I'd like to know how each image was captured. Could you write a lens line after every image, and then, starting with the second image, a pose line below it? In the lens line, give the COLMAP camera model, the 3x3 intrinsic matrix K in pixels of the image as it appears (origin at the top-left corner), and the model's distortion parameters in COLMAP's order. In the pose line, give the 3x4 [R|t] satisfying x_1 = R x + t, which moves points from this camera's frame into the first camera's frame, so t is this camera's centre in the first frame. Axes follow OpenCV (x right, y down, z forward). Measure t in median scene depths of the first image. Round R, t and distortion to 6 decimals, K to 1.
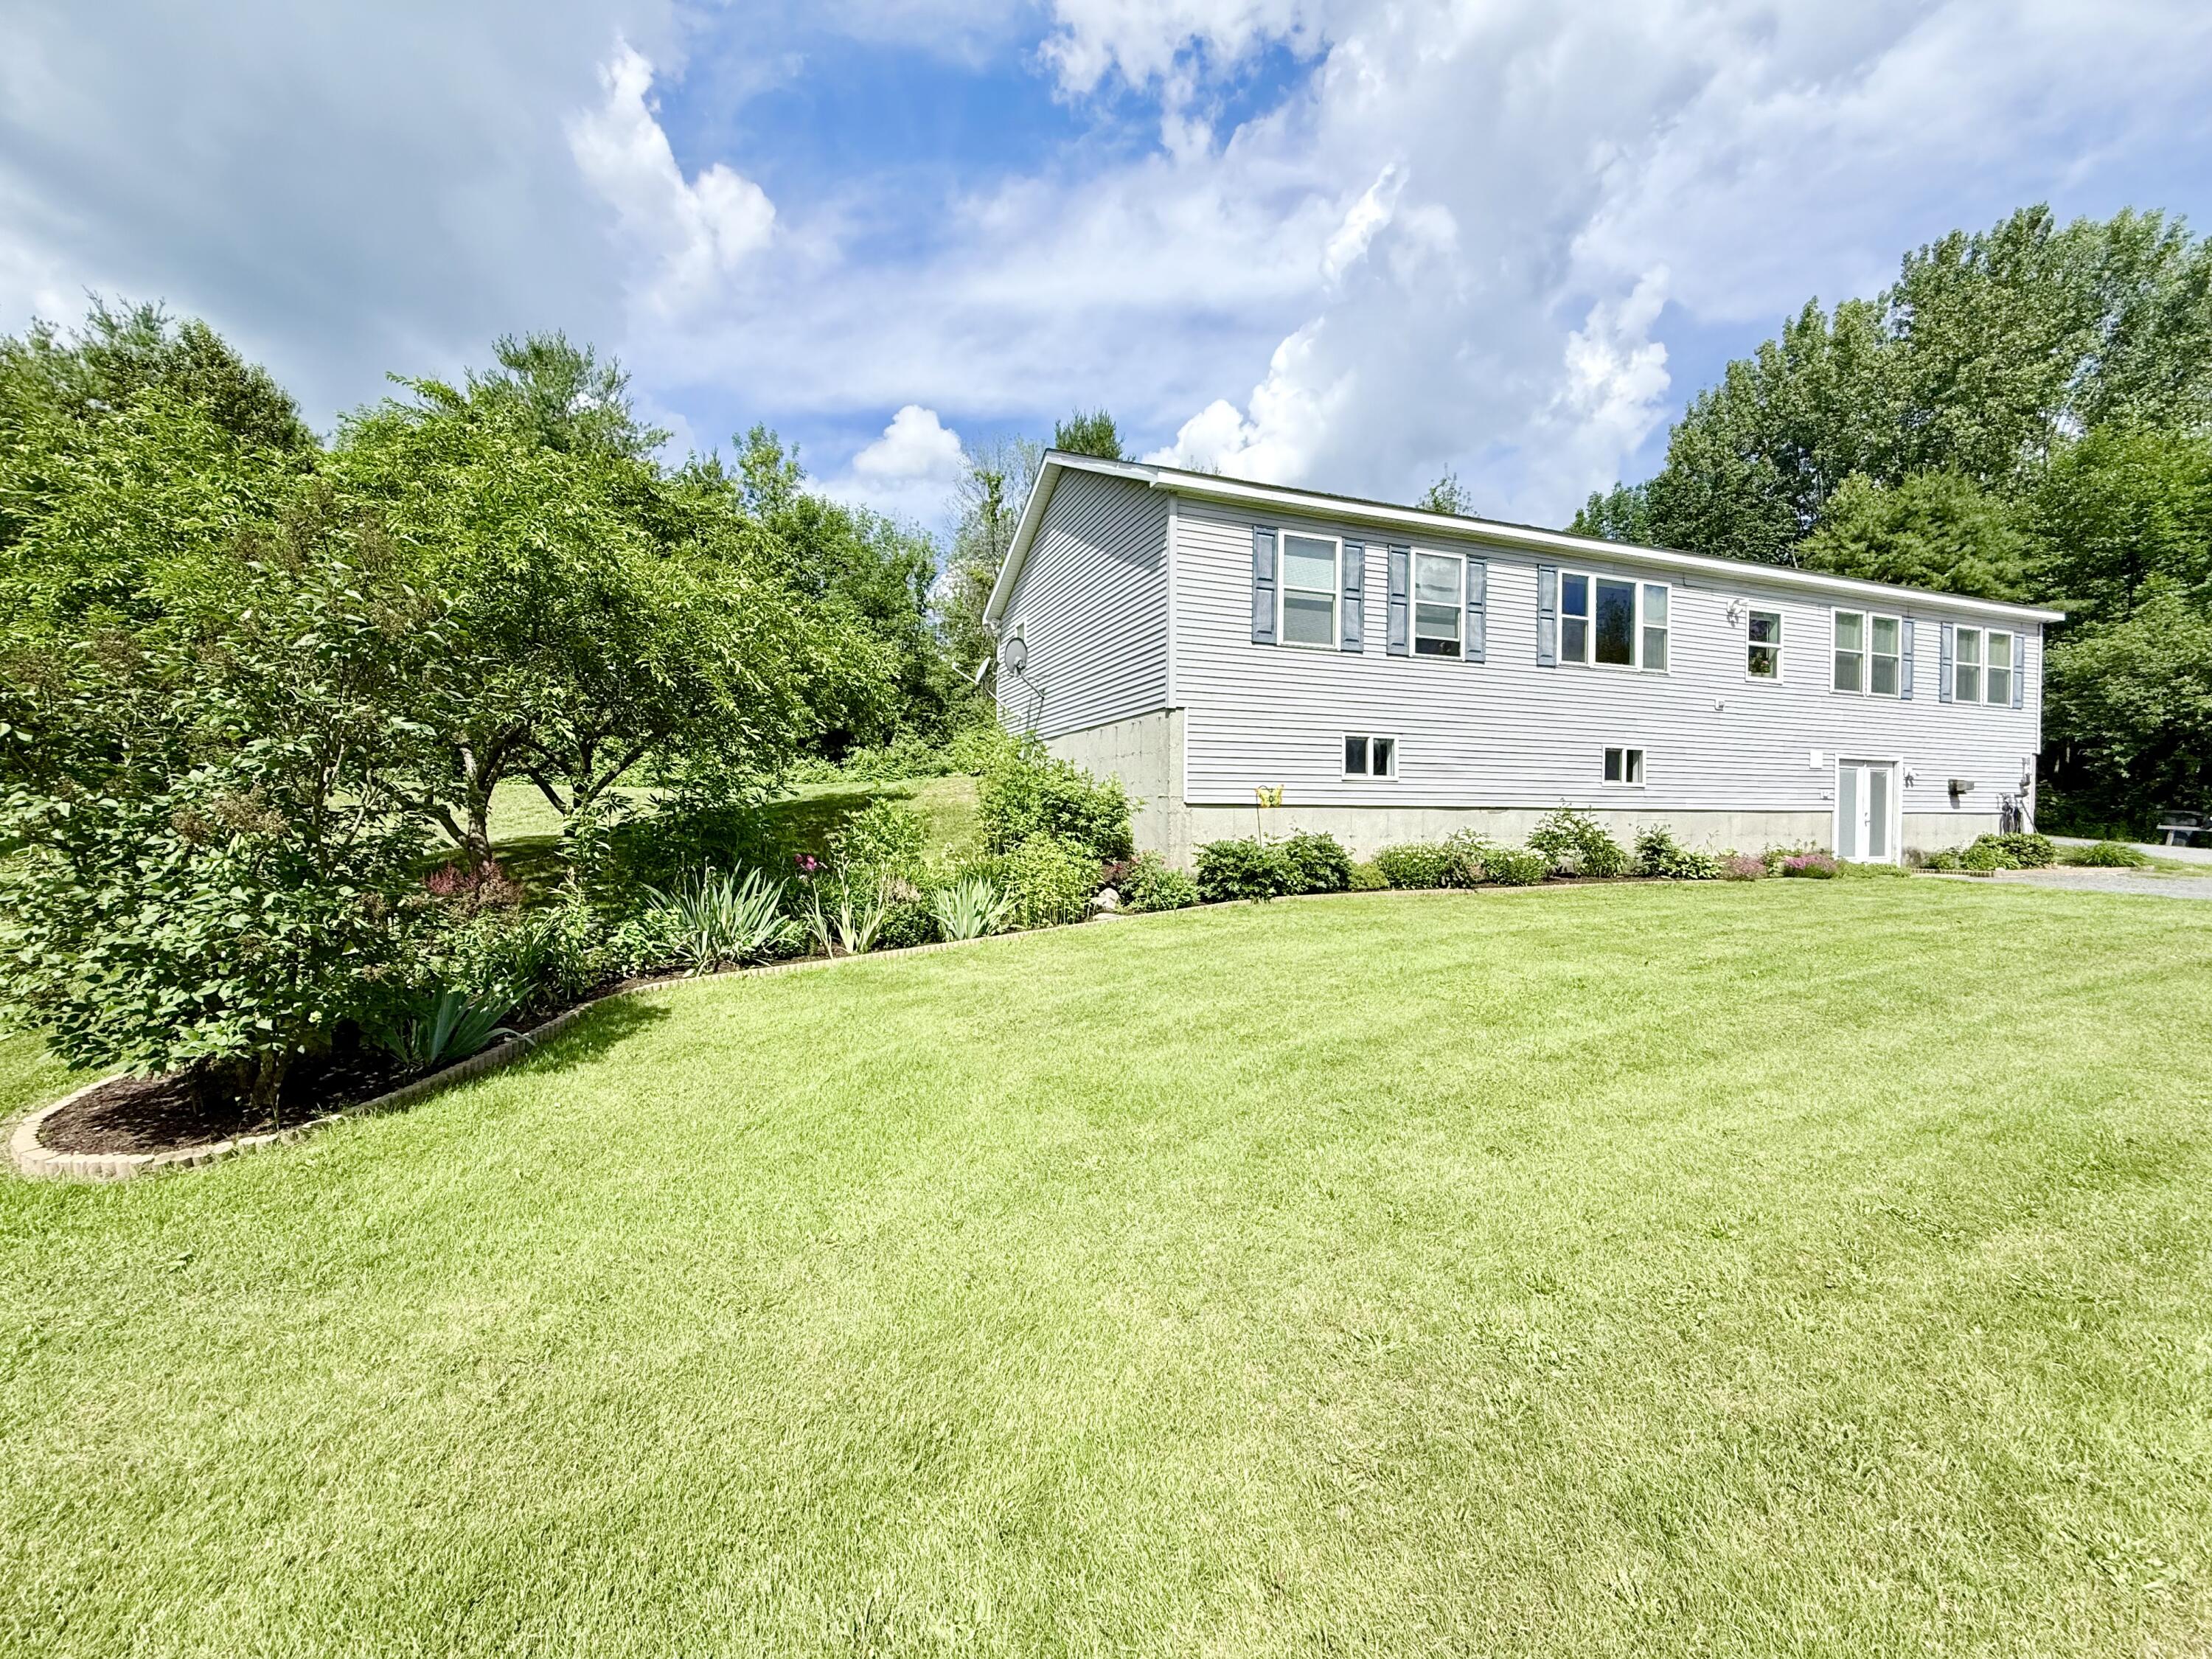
lens RADIAL K [[907.5, 0, 1109.9], [0, 907.5, 907.0], [0, 0, 1]] dist [-0.019621, 0.004837]
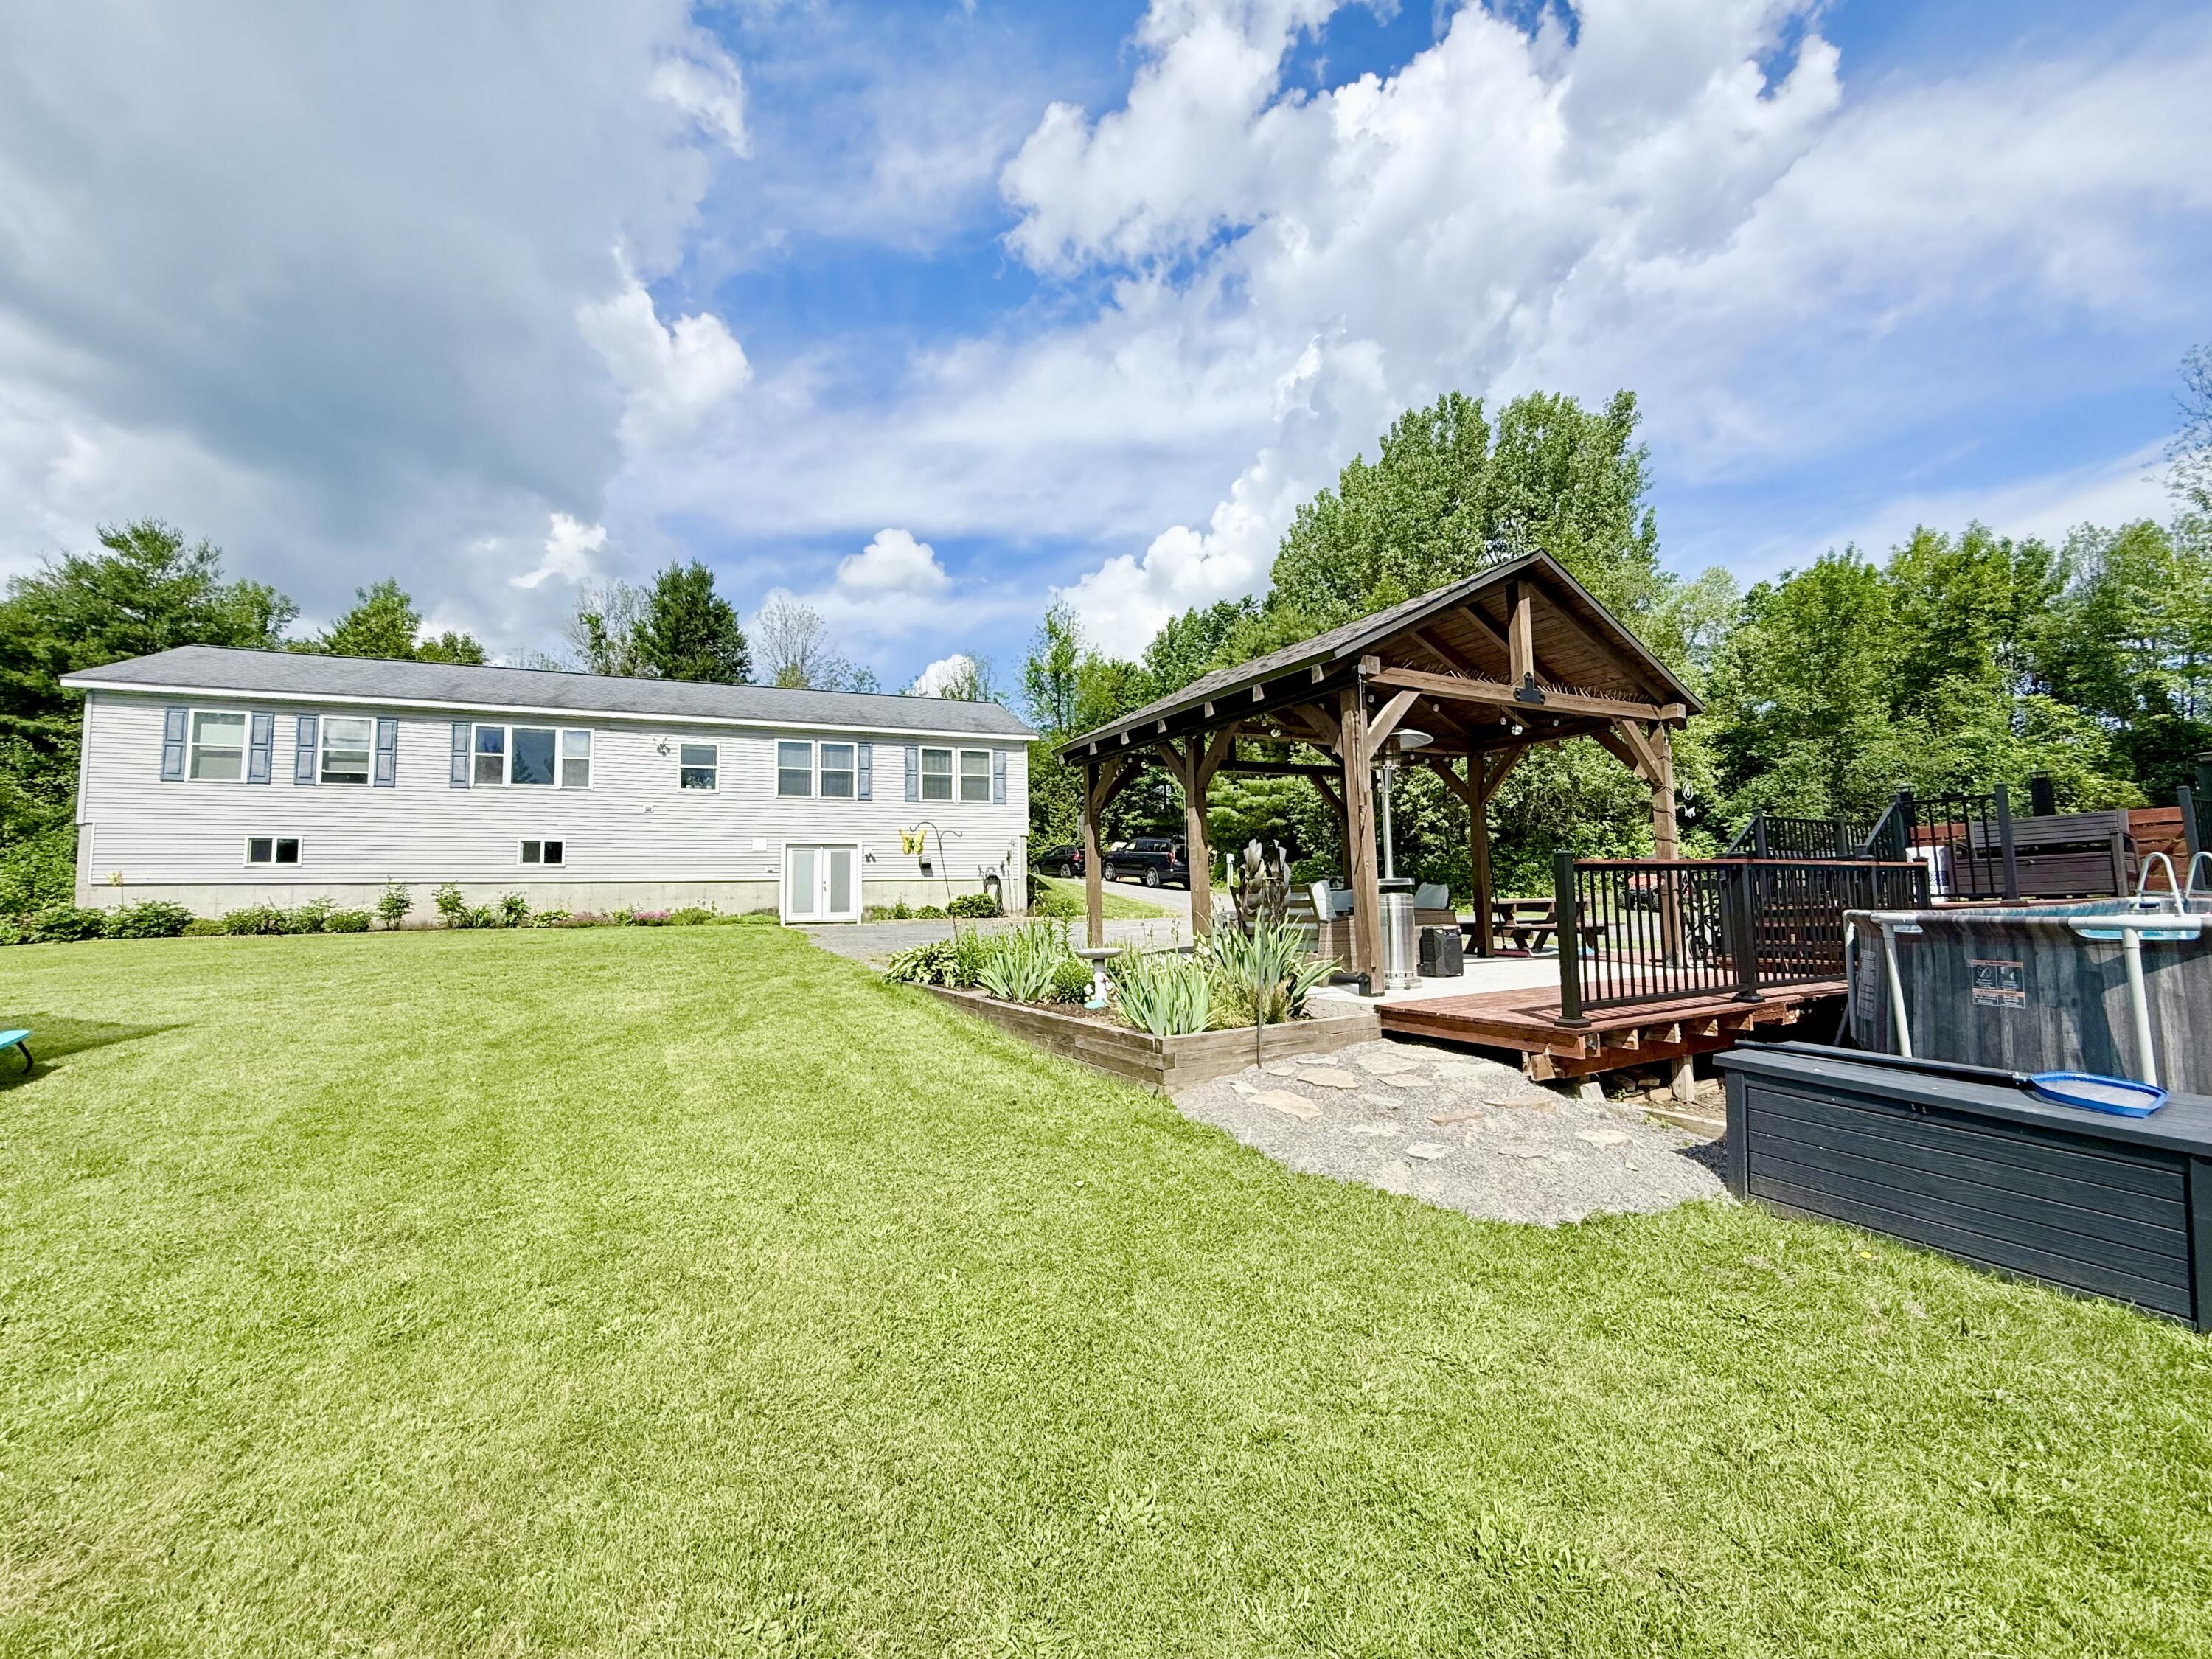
lens RADIAL K [[900.2, 0, 1106.0], [0, 900.2, 829.5], [0, 0, 1]] dist [0.000471, -0.000253]
pose [[0.999694, -0.016220, 0.018663, 0.754286], [0.019278, 0.983925, -0.177539, 0.041200], [-0.015484, 0.177845, 0.983937, -0.225611]]
